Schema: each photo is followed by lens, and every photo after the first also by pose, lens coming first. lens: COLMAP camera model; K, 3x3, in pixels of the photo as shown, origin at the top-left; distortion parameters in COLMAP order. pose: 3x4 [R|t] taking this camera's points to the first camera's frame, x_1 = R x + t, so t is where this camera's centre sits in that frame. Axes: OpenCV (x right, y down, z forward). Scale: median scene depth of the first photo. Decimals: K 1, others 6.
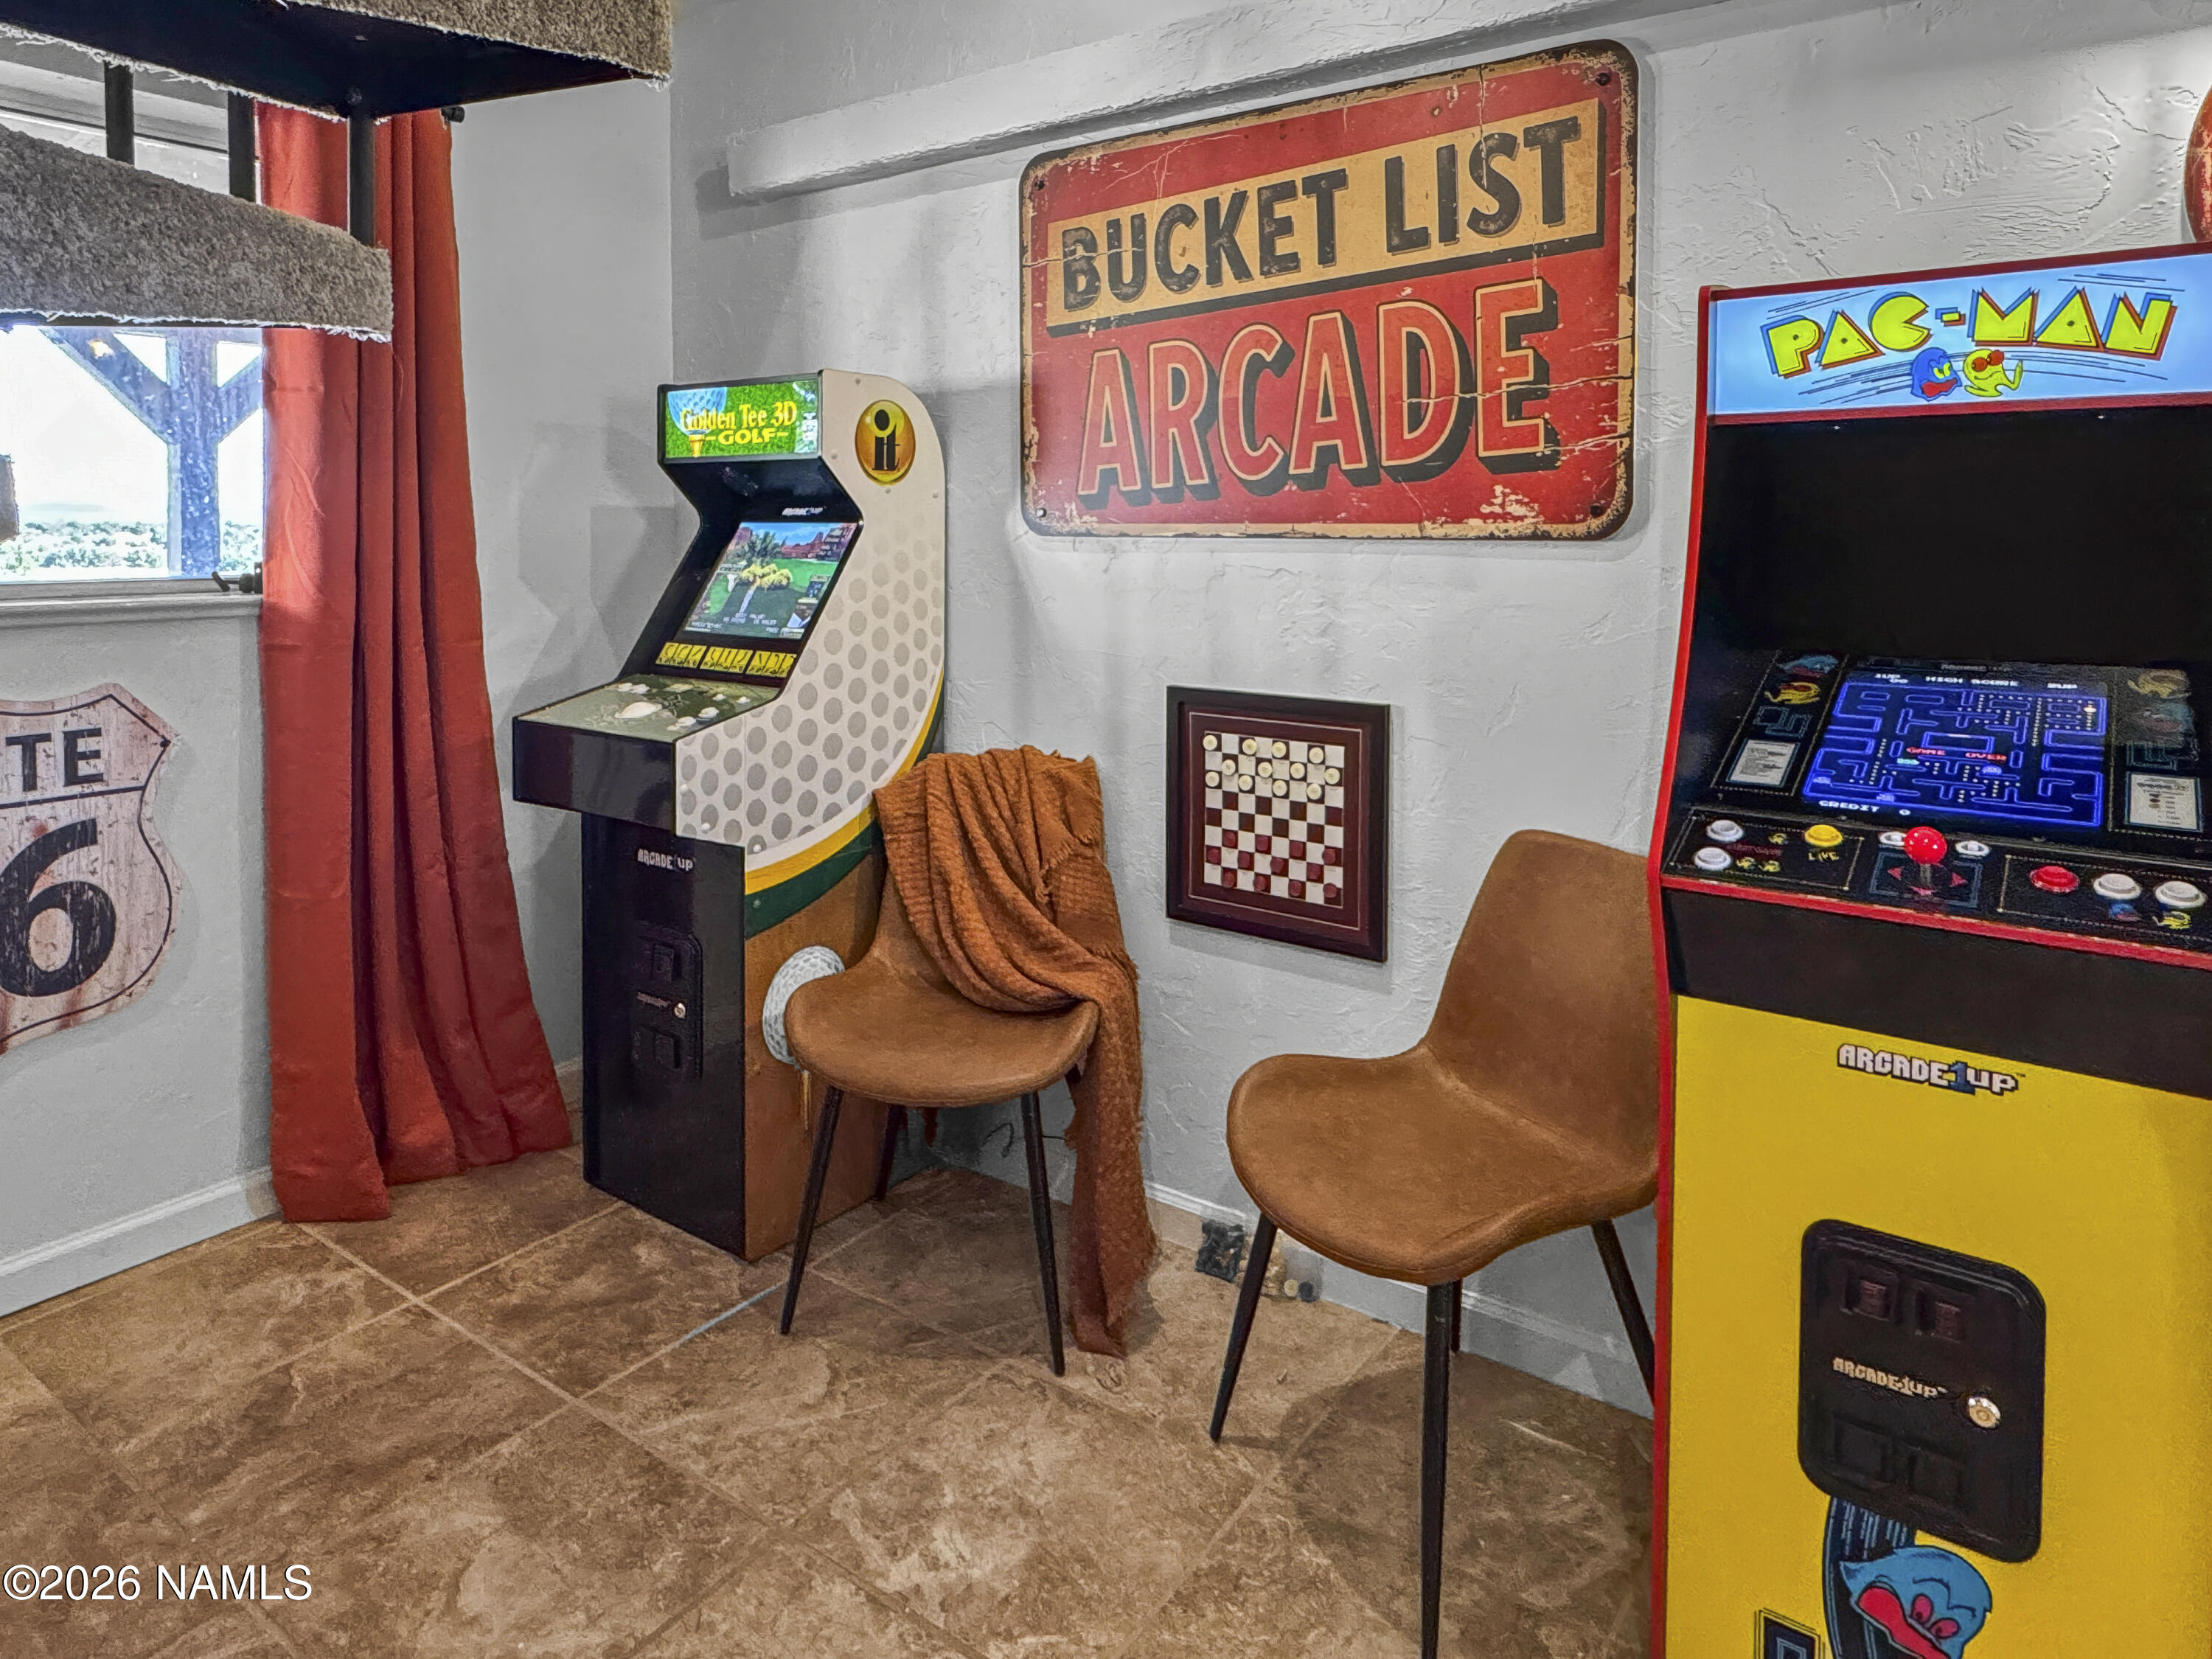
lens RADIAL K [[1354.9, 0, 1107.0], [0, 1354.9, 565.4], [0, 0, 1]] dist [-0.004856, 0.002540]
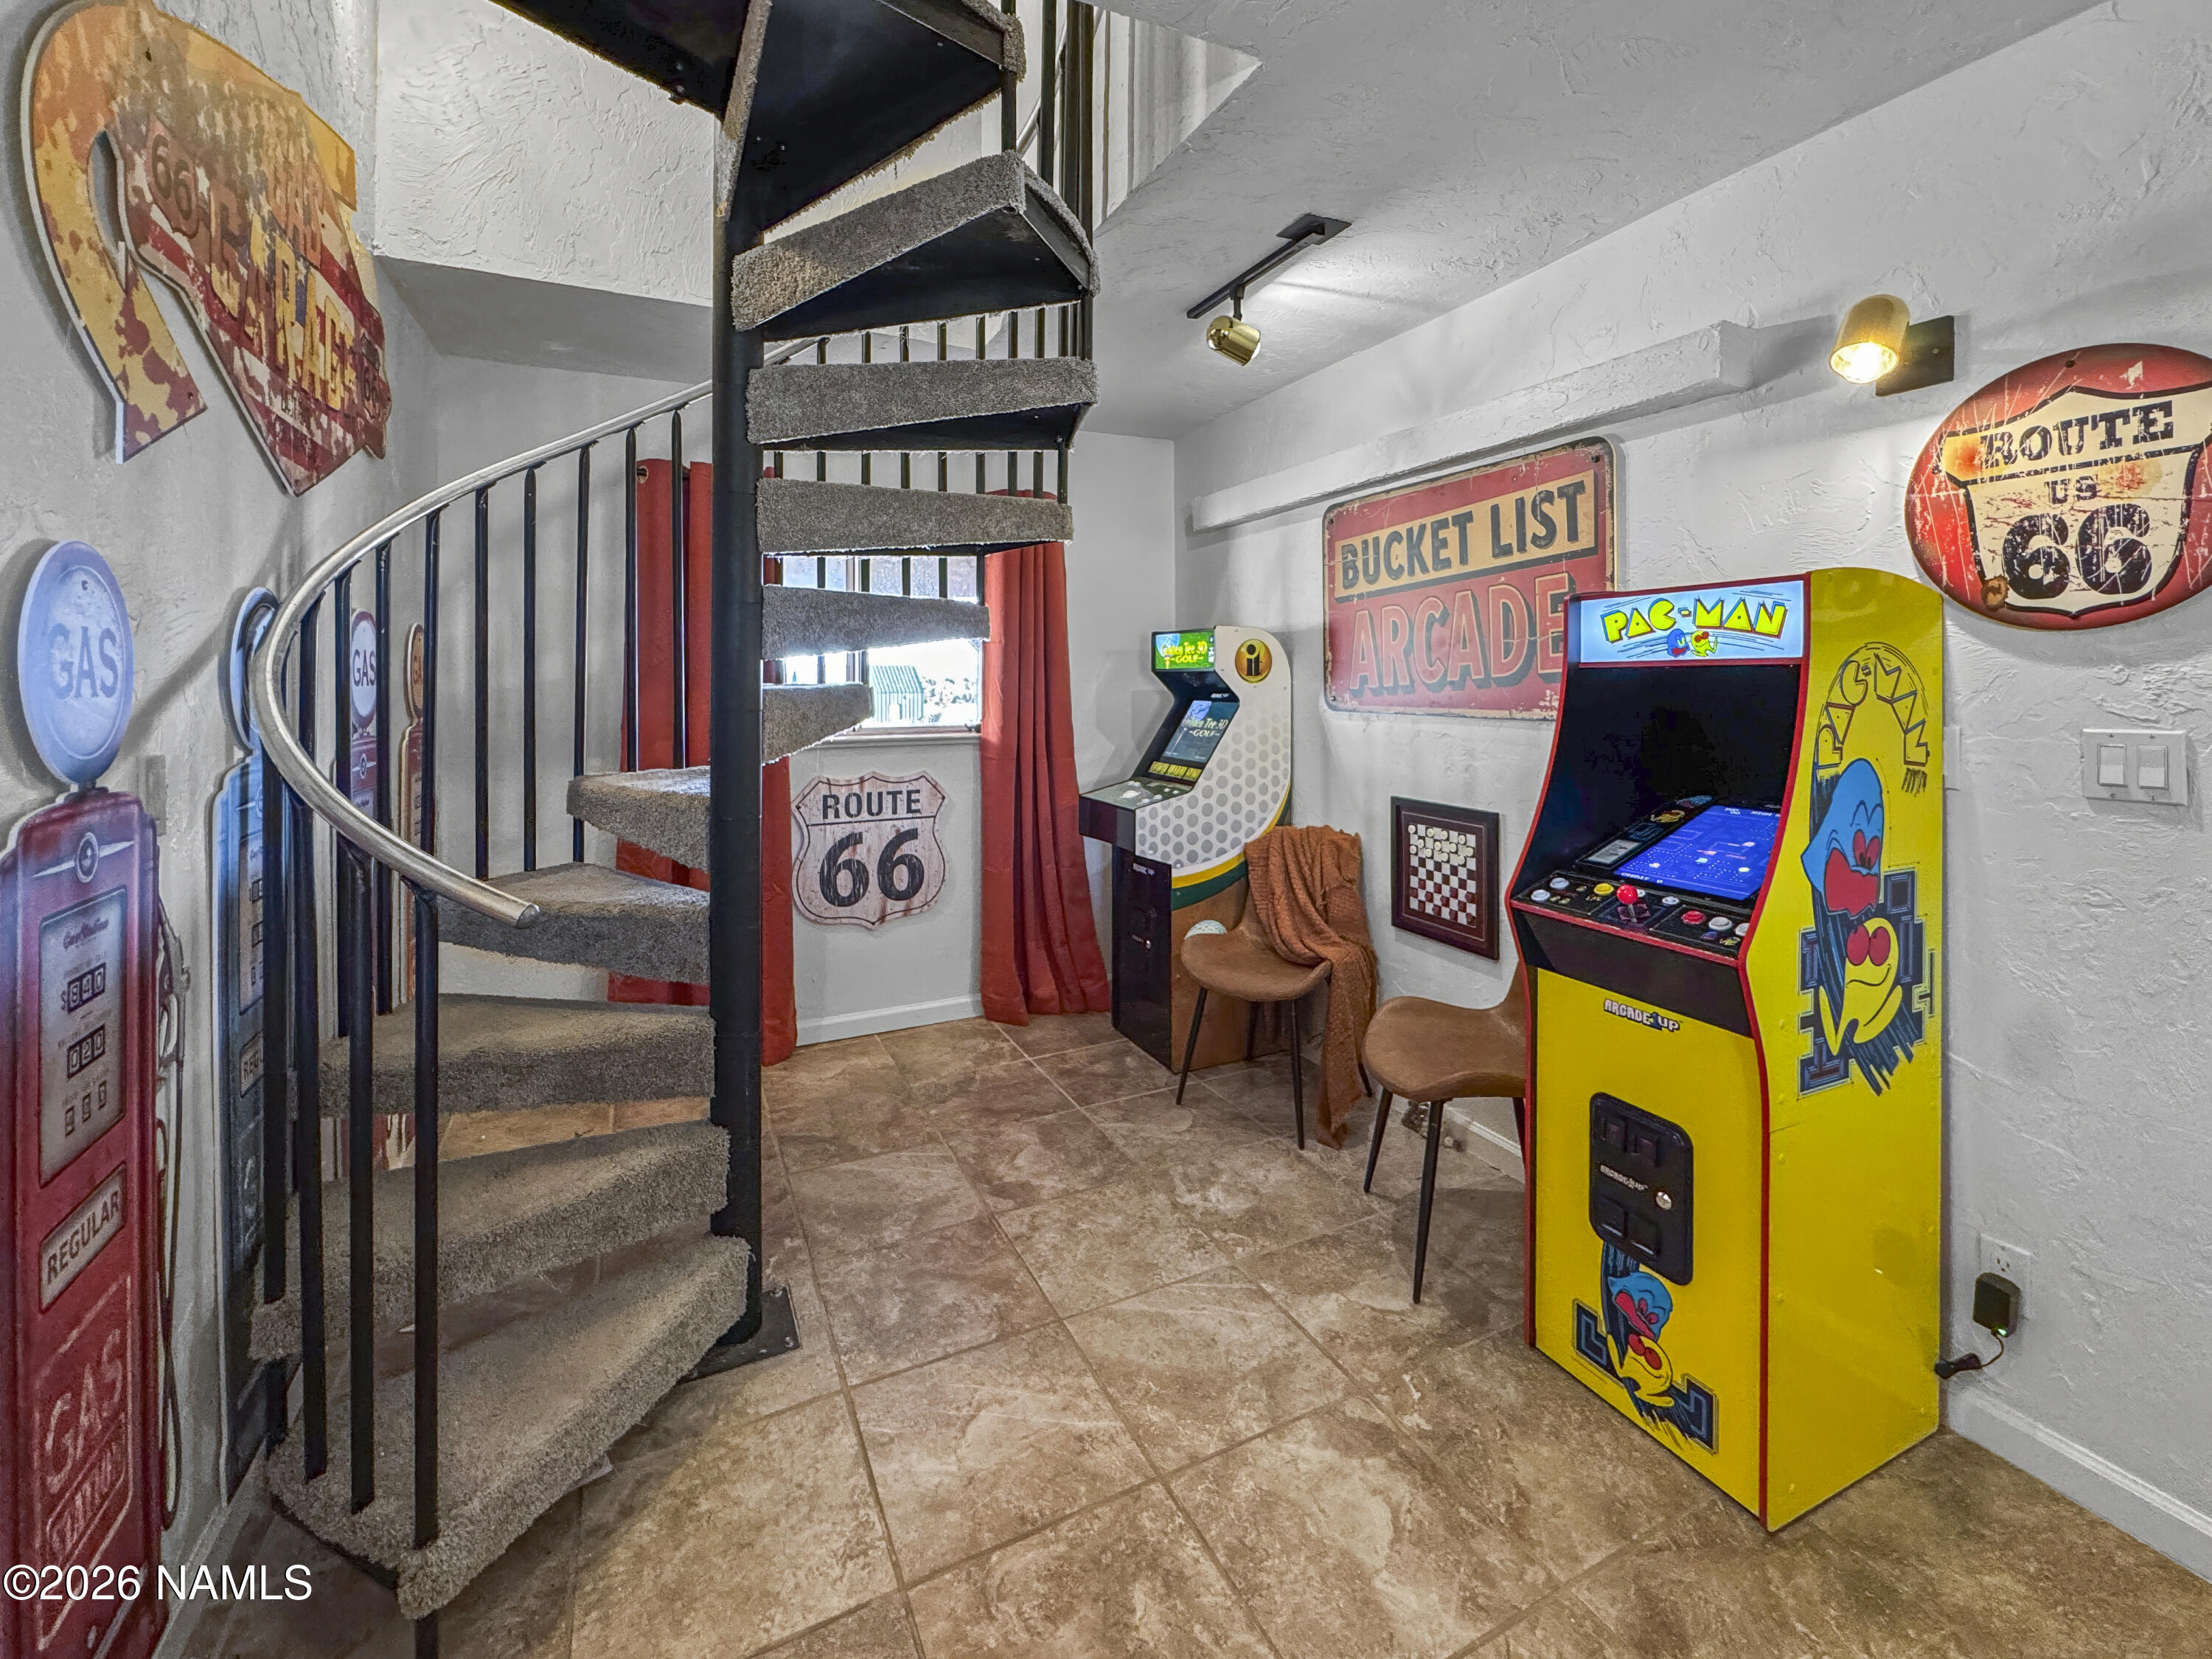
lens RADIAL K [[966.3, 0, 1166.3], [0, 966.3, 689.0], [0, 0, 1]] dist [0.000280, -0.000360]
pose [[0.897961, 0.003893, -0.440057, 0.360052], [-0.011463, 0.999829, -0.014545, -0.033388], [0.439925, 0.018105, 0.897852, -0.305613]]
